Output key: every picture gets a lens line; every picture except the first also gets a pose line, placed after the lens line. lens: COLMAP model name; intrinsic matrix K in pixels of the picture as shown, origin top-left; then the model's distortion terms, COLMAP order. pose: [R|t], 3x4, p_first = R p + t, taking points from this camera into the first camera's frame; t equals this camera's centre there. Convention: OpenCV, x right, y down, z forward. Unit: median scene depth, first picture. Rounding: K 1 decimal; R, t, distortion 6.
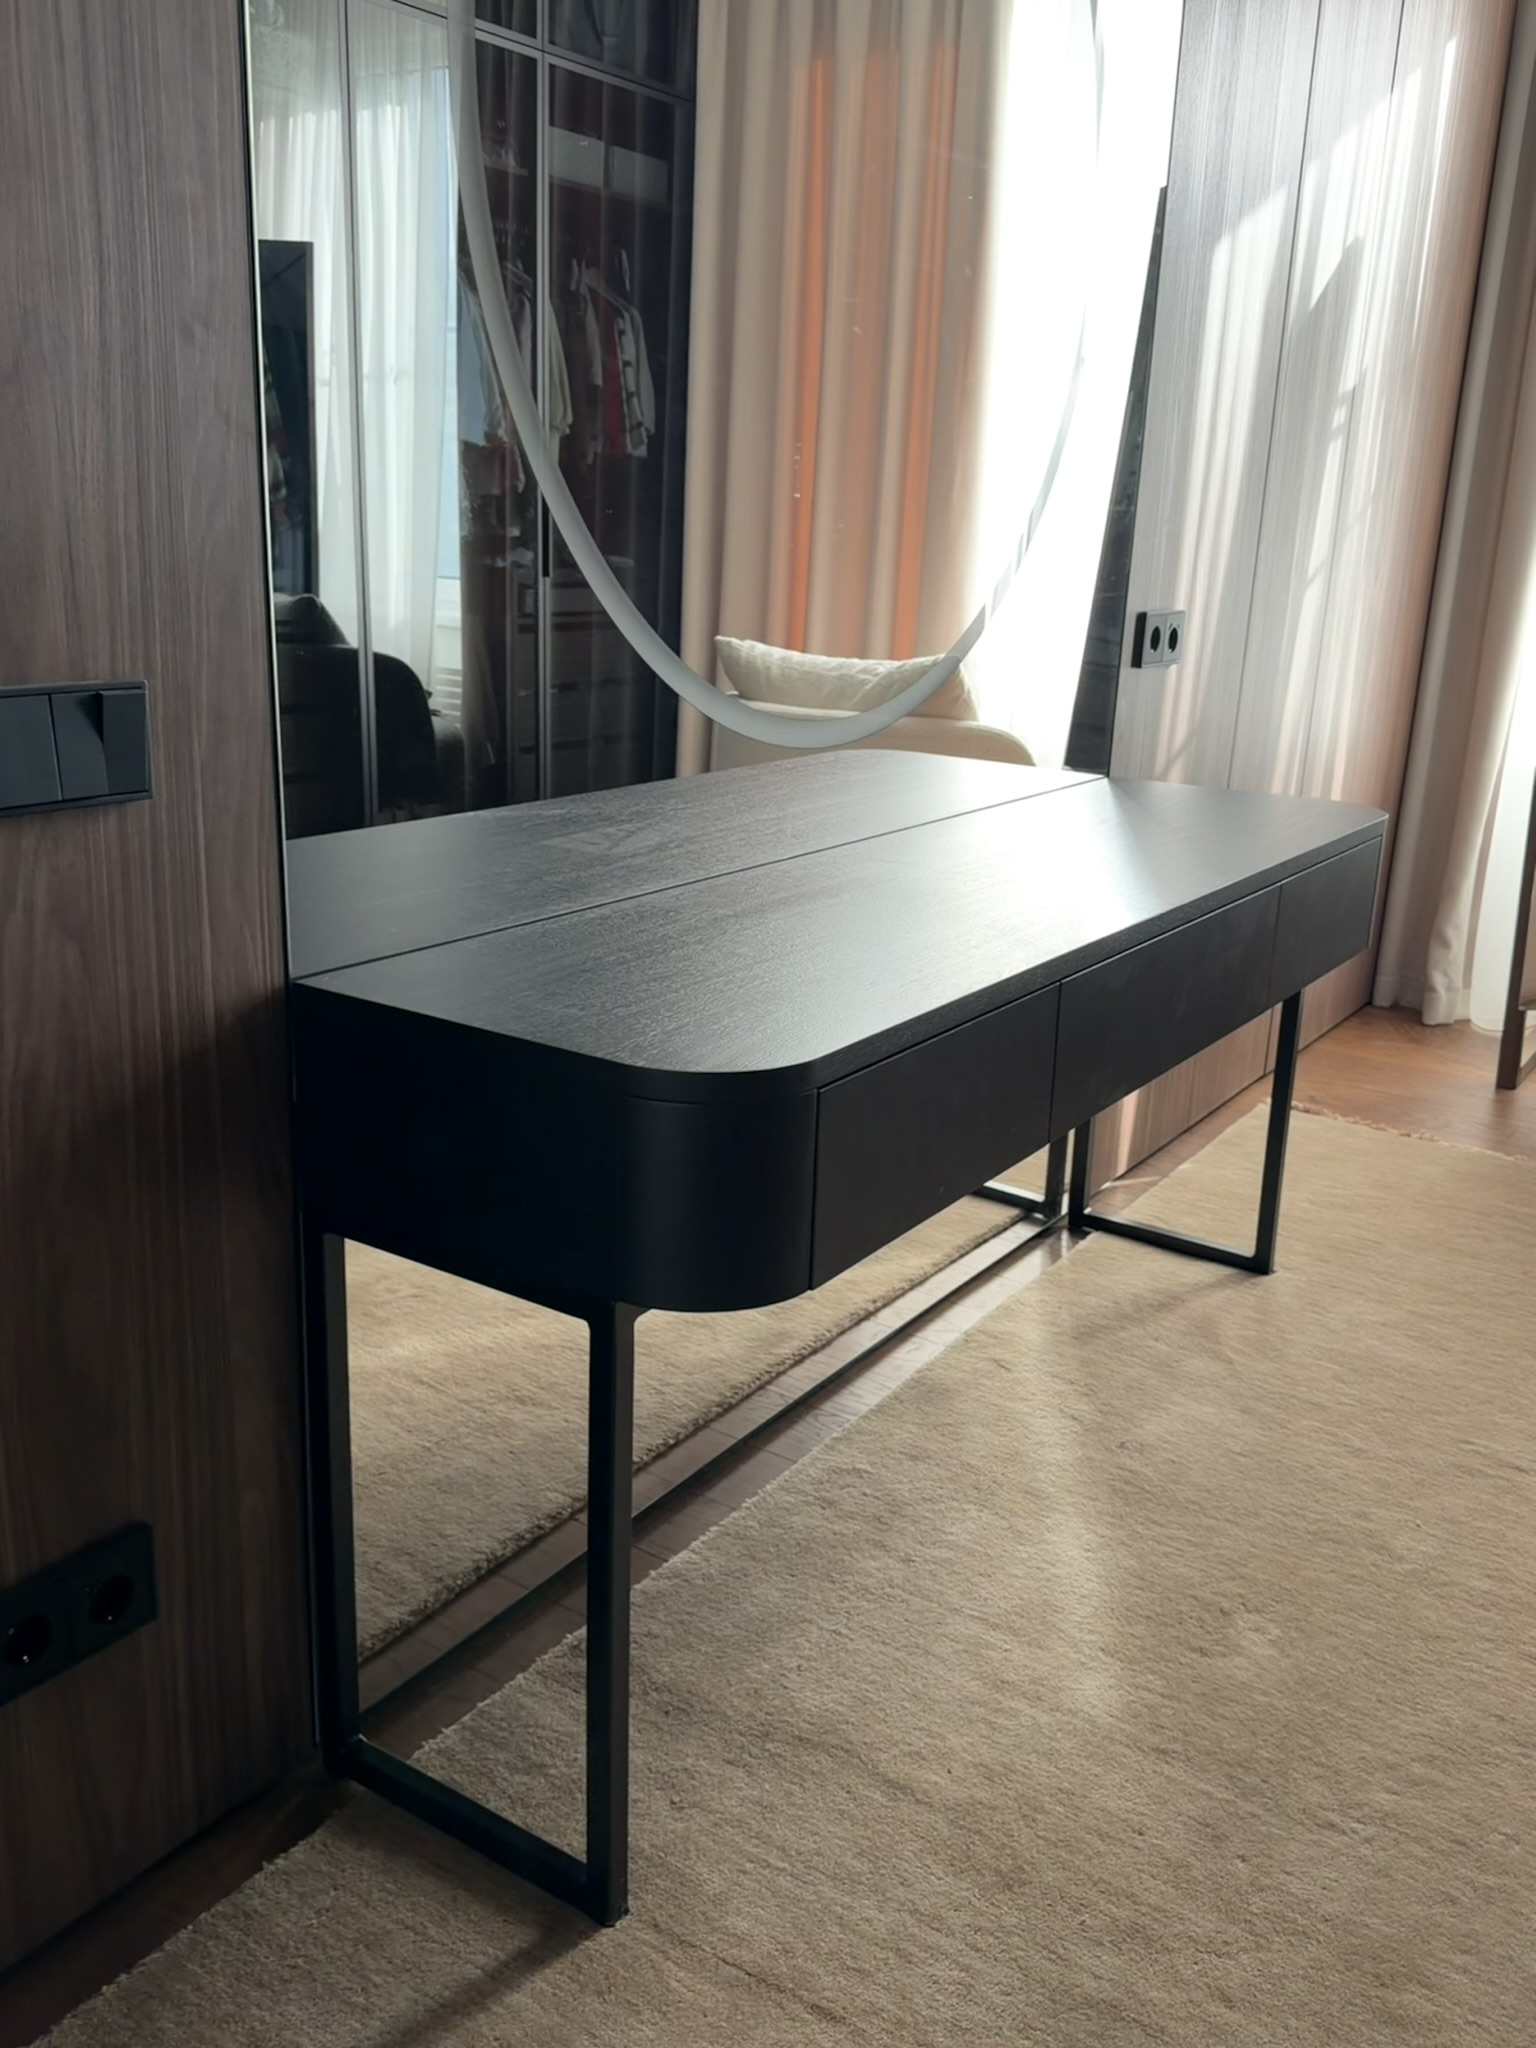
lens RADIAL K [[1774.3, 0, 742.2], [0, 1774.3, 1022.3], [0, 0, 1]] dist [0.190468, -0.401998]
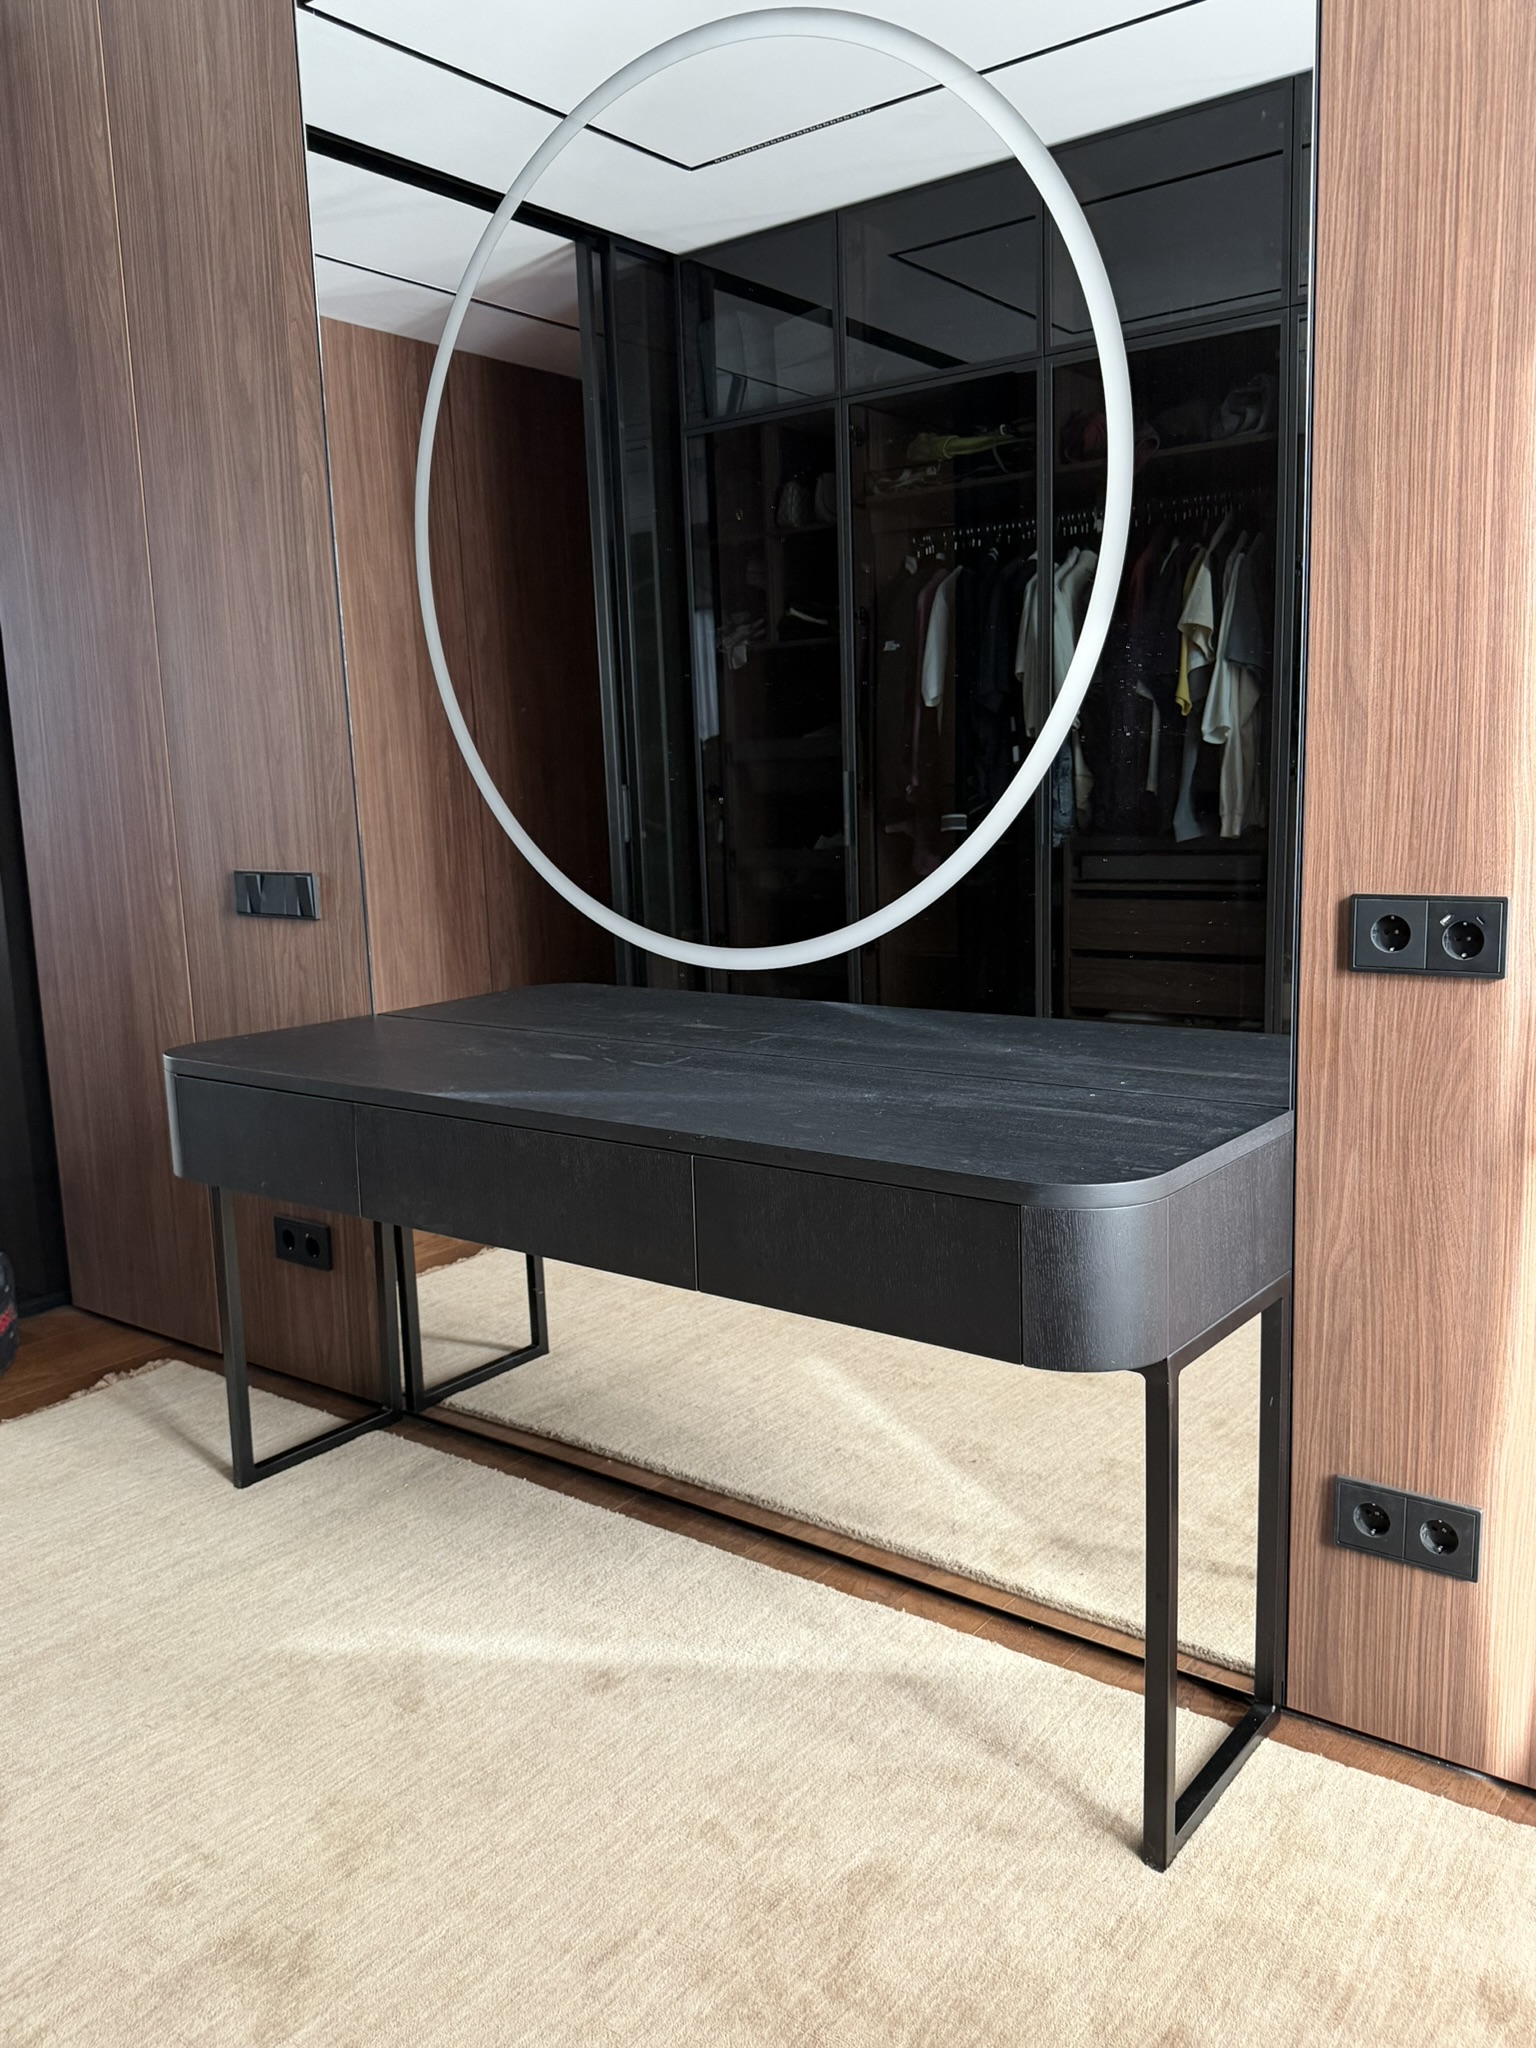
lens RADIAL K [[1602.3, 0, 773.3], [0, 1602.3, 1001.5], [0, 0, 1]] dist [0.065451, -0.107543]
pose [[-0.053447, 0.117099, -0.991681, 1.178503], [-0.250824, 0.959687, 0.126840, -0.290966], [0.966556, 0.255516, -0.021921, 1.079702]]
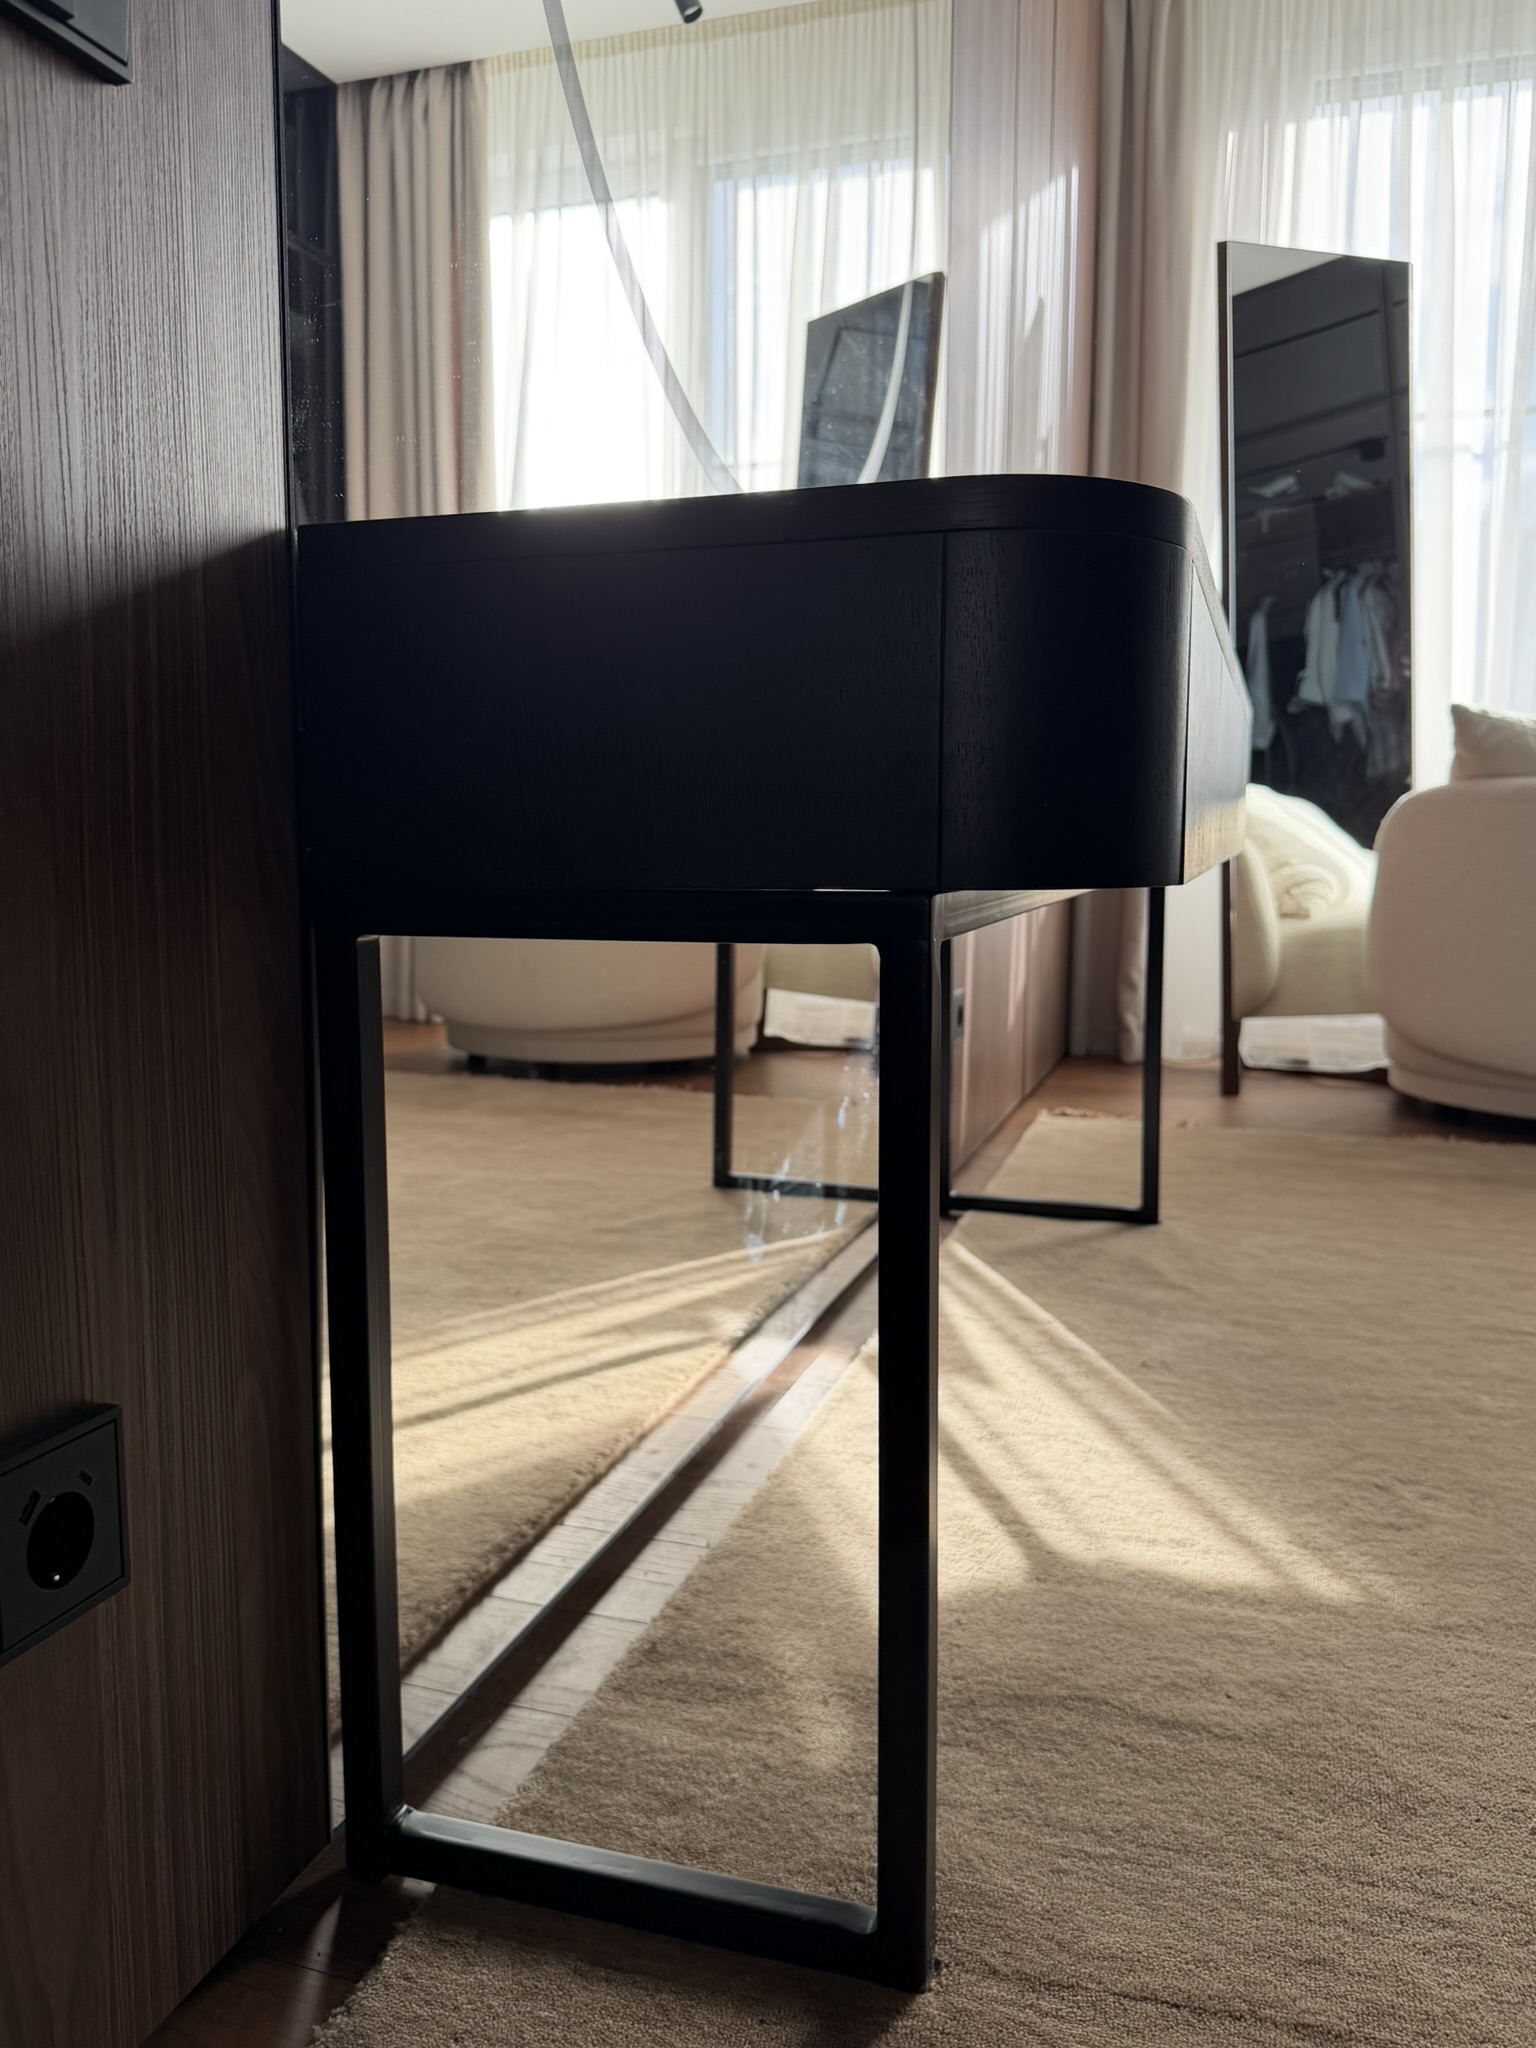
lens RADIAL K [[1596.6, 0, 759.9], [0, 1596.6, 993.7], [0, 0, 1]] dist [0.056636, -0.086393]
pose [[0.957579, -0.058812, 0.282104, -0.188842], [0.107202, 0.981394, -0.159289, 0.176578], [-0.267487, 0.182774, 0.946068, 0.310422]]
